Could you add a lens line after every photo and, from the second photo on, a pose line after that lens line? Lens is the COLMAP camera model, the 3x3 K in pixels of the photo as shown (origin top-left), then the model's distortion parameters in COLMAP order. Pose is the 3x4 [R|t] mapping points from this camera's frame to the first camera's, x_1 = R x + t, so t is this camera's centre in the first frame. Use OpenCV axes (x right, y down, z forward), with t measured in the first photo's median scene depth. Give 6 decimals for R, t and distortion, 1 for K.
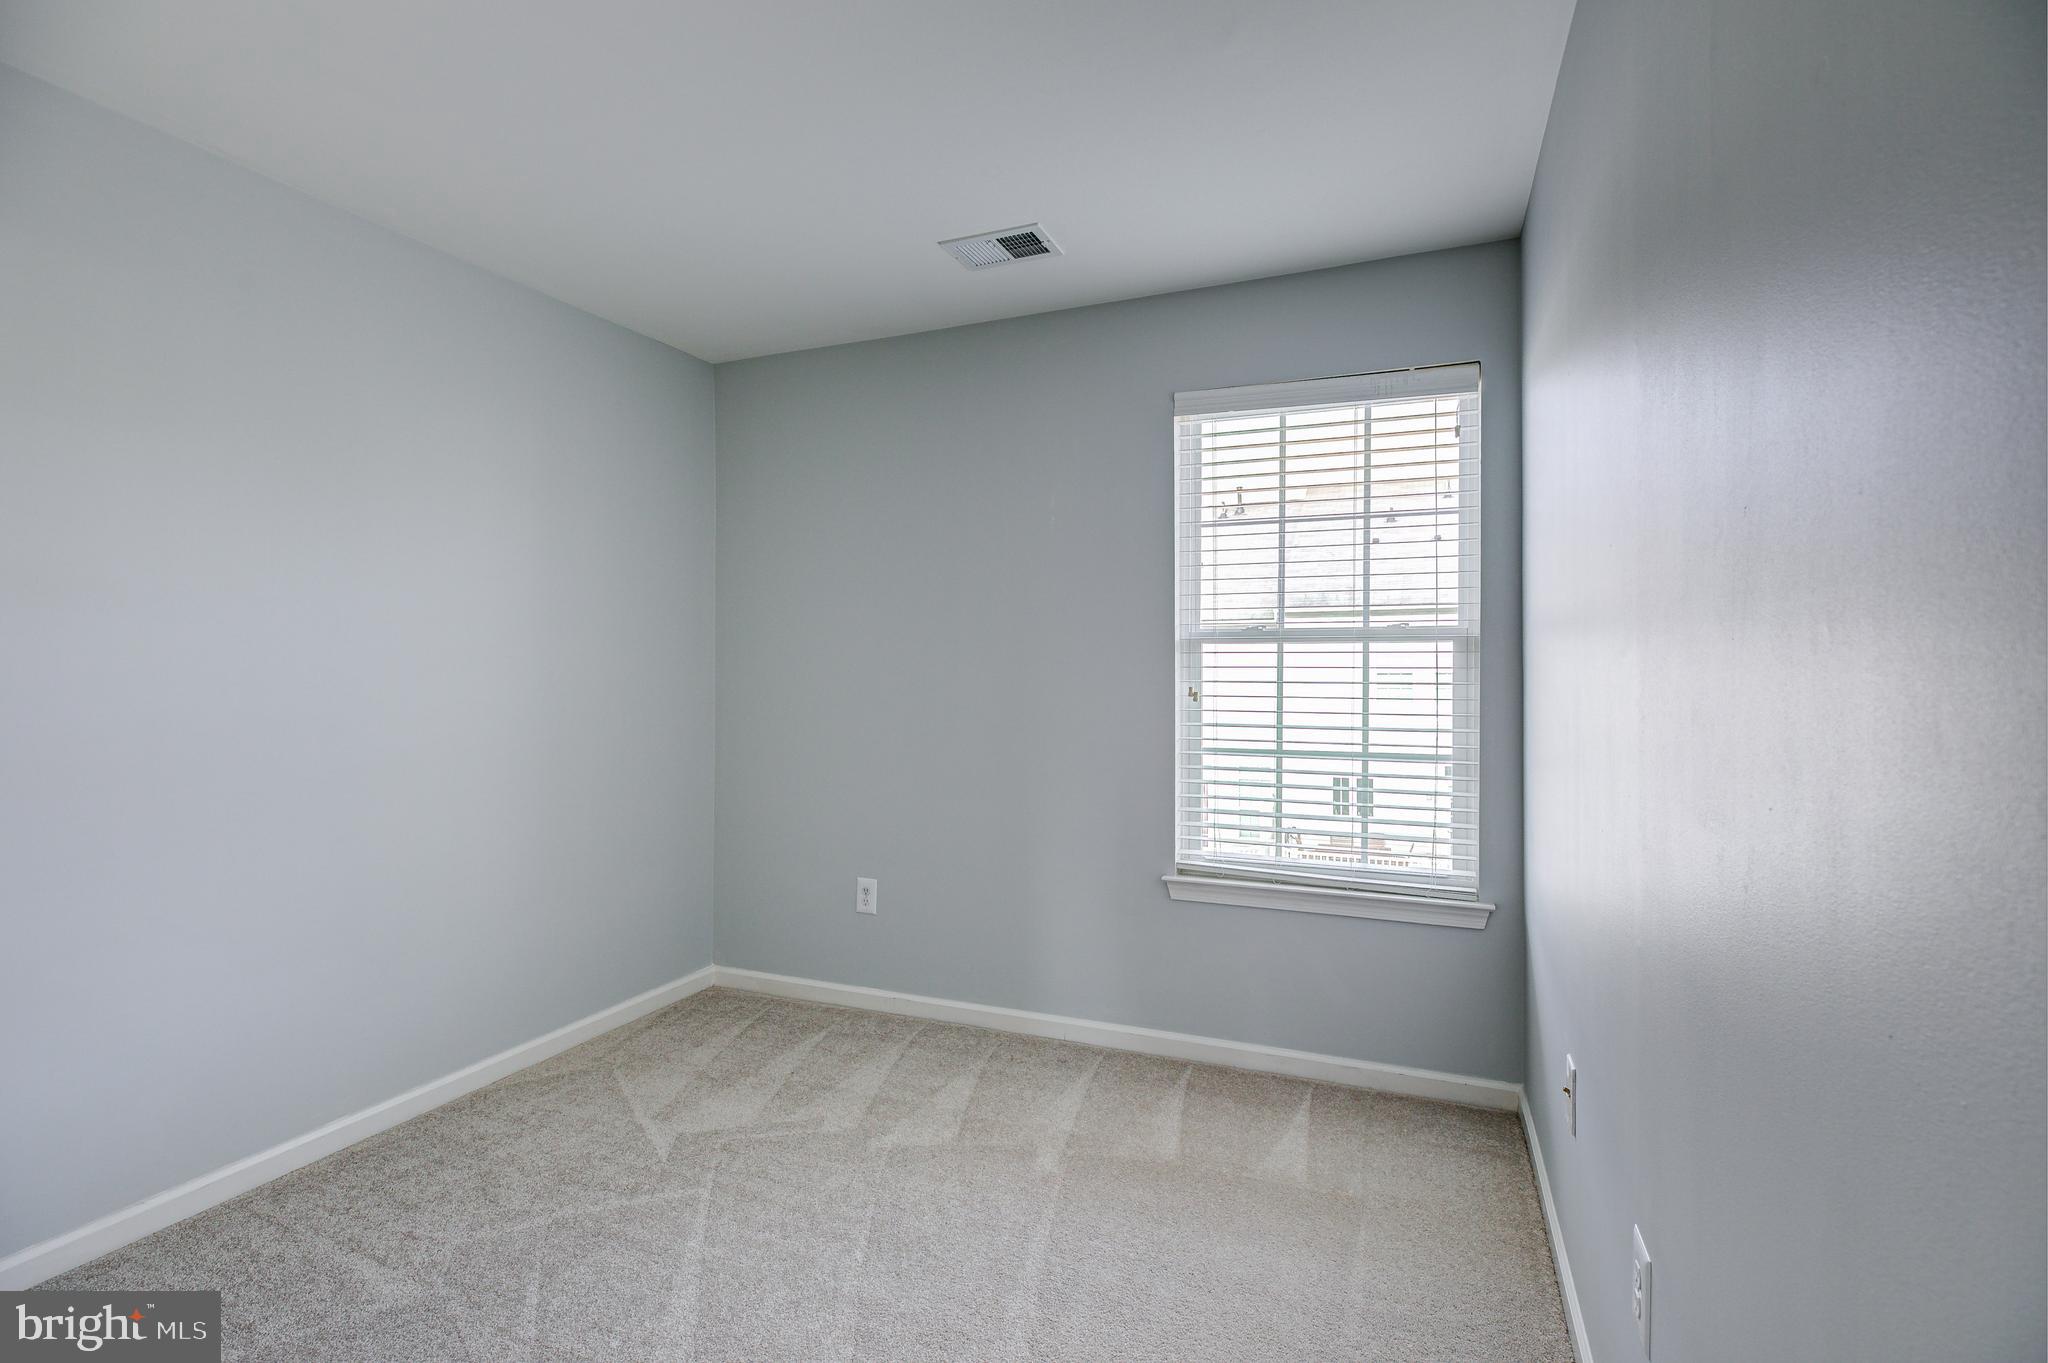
lens RADIAL K [[935.8, 0, 1031.8], [0, 935.8, 684.6], [0, 0, 1]] dist [0.002394, -0.002622]
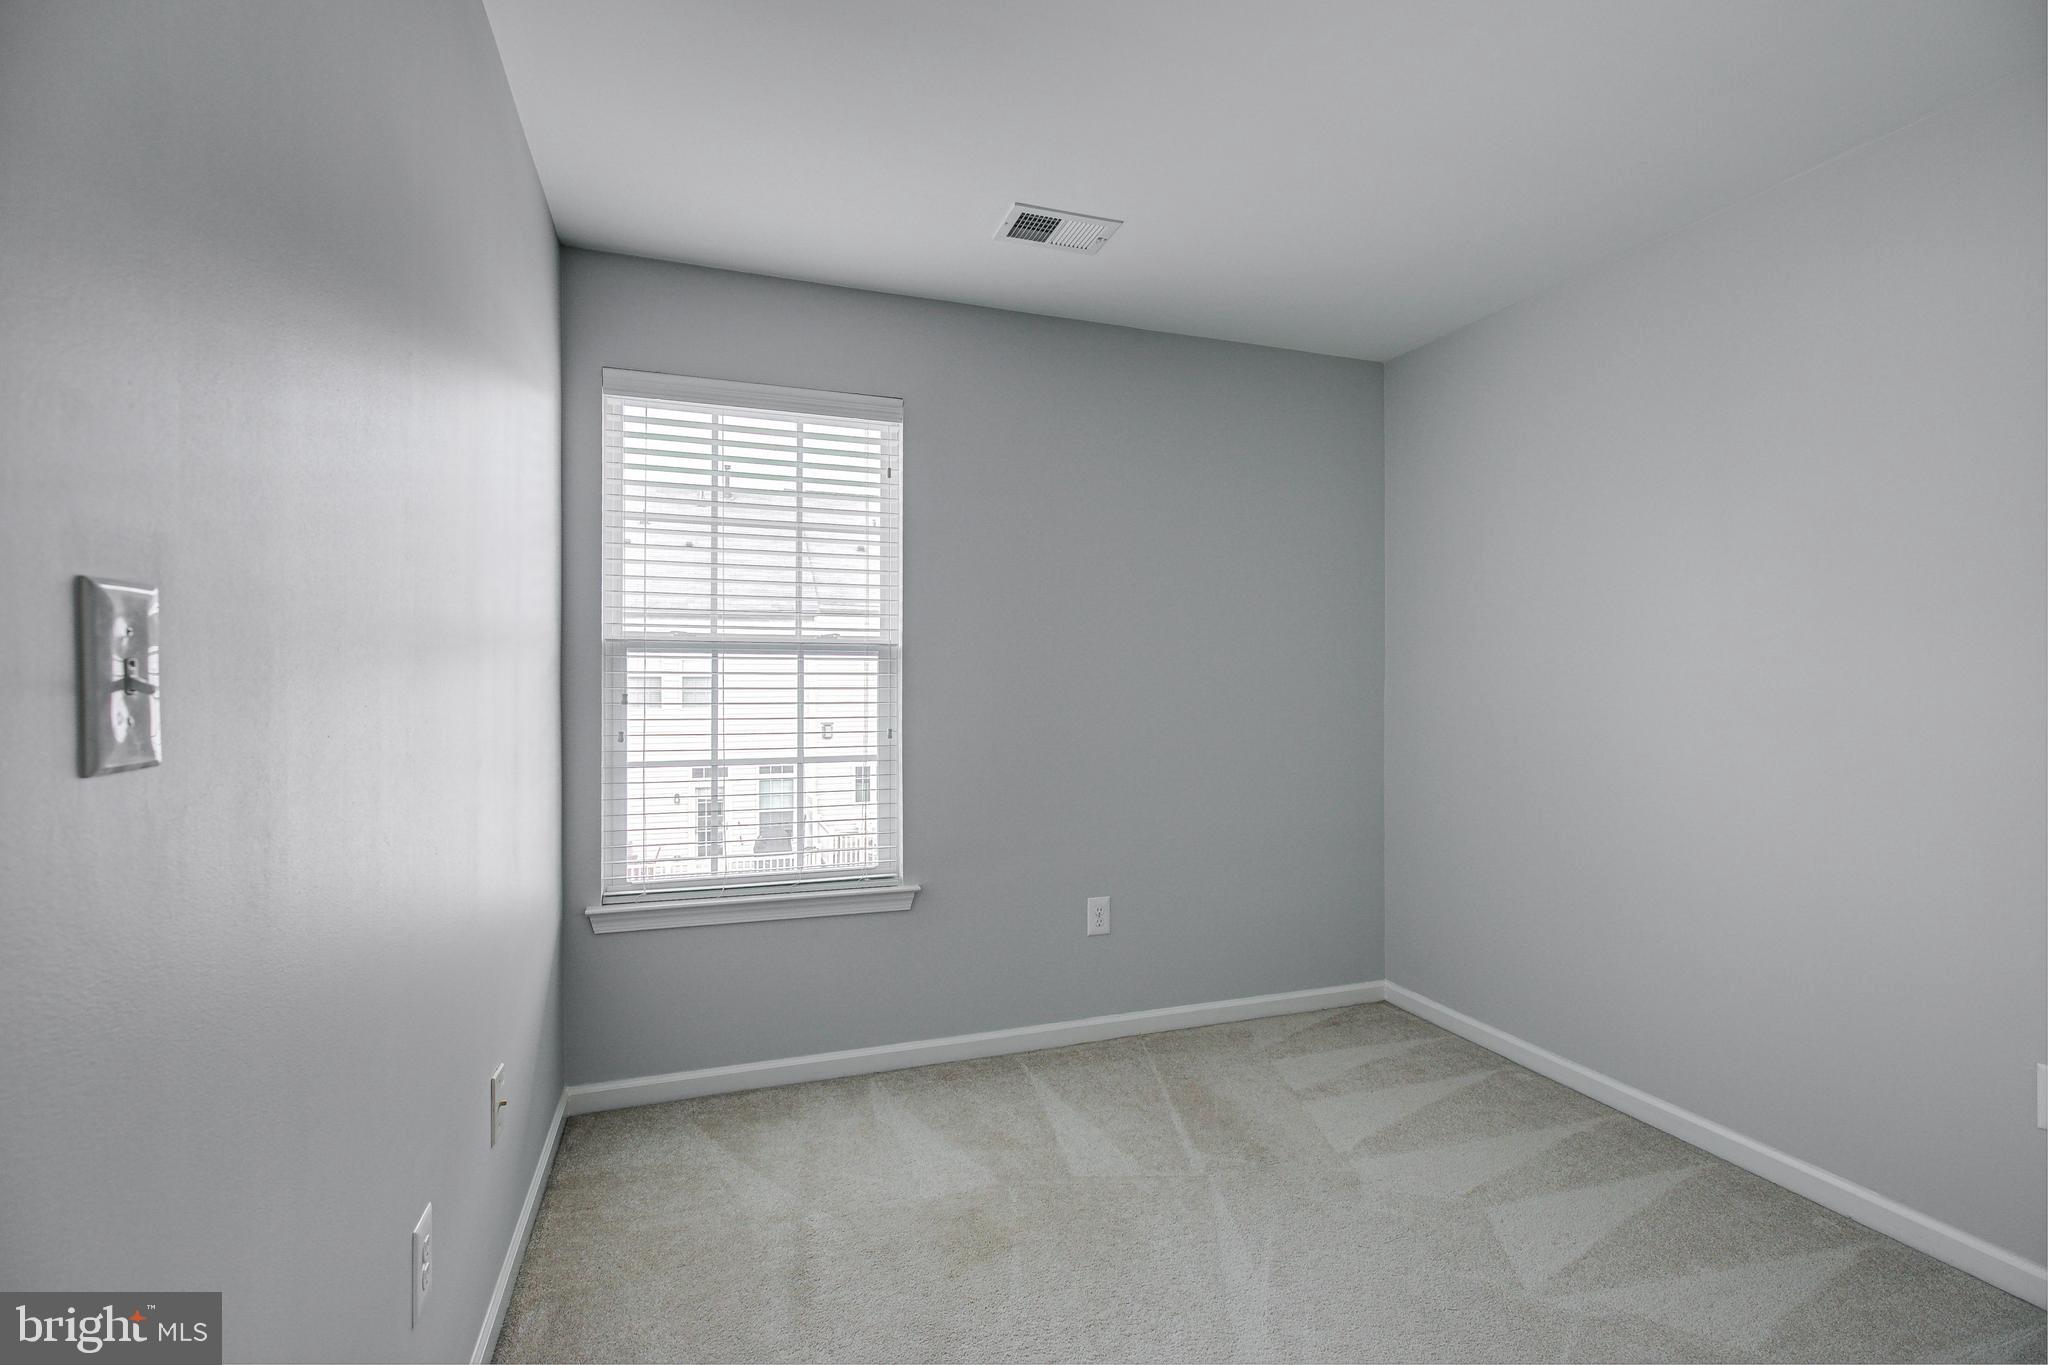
lens RADIAL K [[935.8, 0, 1057.5], [0, 935.8, 687.3], [0, 0, 1]] dist [0.002394, -0.002622]
pose [[0.754300, -0.010047, 0.656454, -0.110258], [0.013016, 0.999915, 0.000348, -0.000526], [-0.656401, 0.008281, 0.754366, 0.042729]]
